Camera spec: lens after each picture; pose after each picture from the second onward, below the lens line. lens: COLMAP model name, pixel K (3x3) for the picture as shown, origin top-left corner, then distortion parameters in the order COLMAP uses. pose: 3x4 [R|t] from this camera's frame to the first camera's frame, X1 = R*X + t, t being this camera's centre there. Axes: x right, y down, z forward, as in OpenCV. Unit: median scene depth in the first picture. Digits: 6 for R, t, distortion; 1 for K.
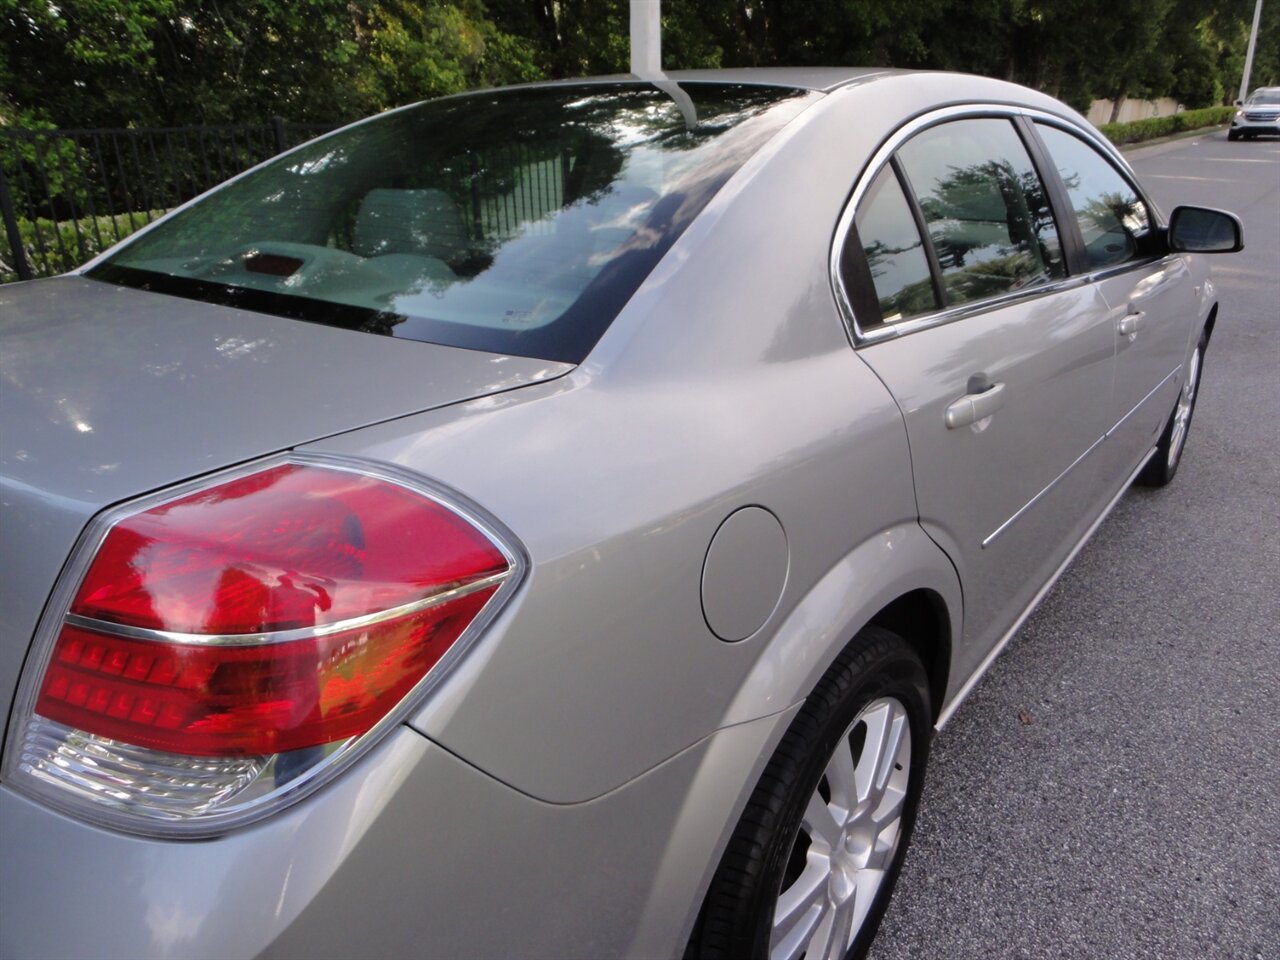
lens RADIAL K [[907.4, 0, 639.0], [0, 907.4, 479.2], [0, 0, 1]] dist [0.000803, -0.001971]
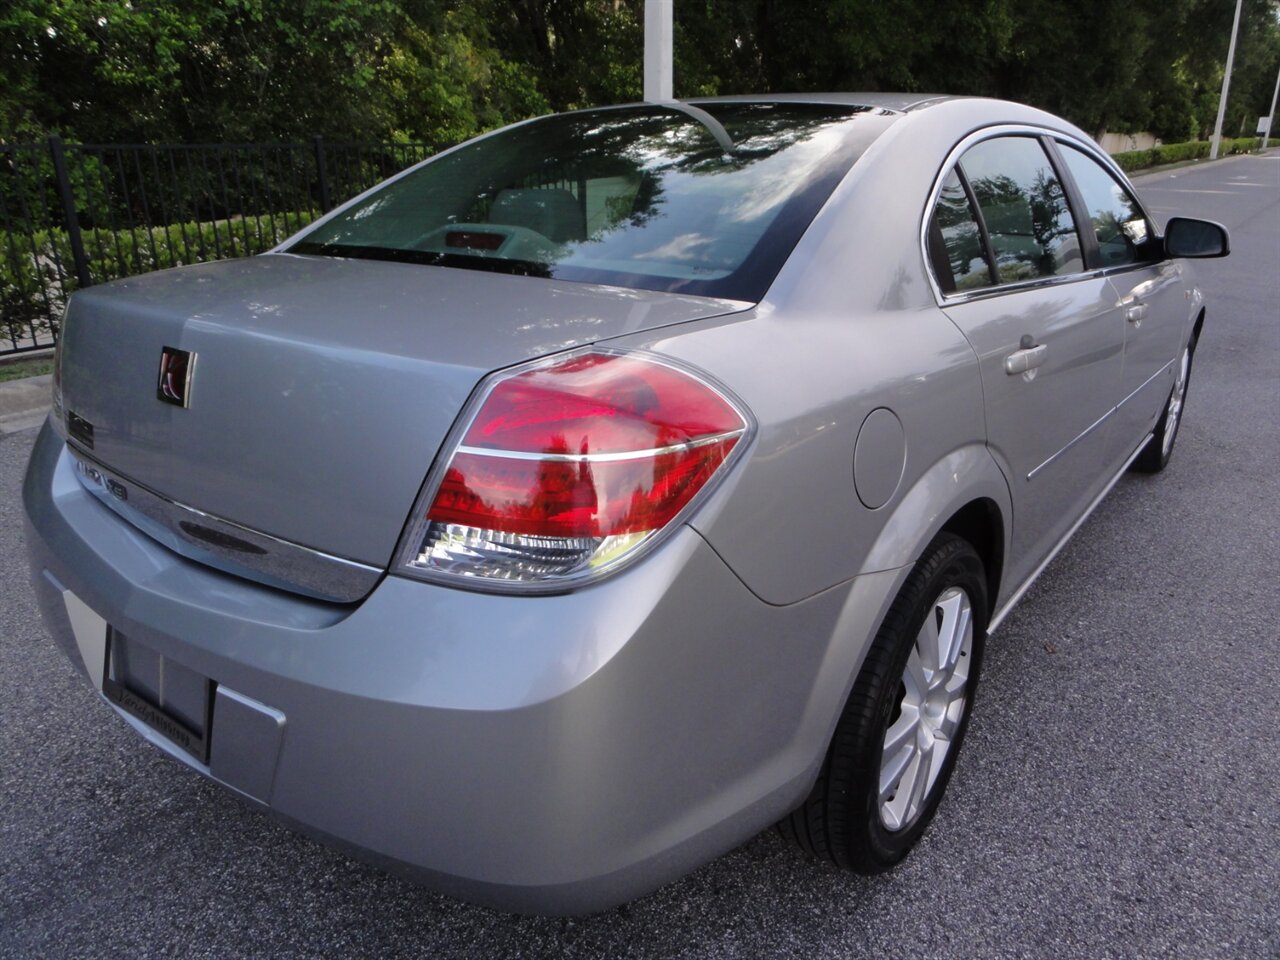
lens RADIAL K [[907.4, 0, 640.9], [0, 907.4, 479.6], [0, 0, 1]] dist [0.000803, -0.001971]
pose [[0.999818, 0.006031, 0.018094, -0.092899], [-0.005551, 0.999634, -0.026479, 0.061575], [-0.018248, 0.026374, 0.999486, -0.121984]]
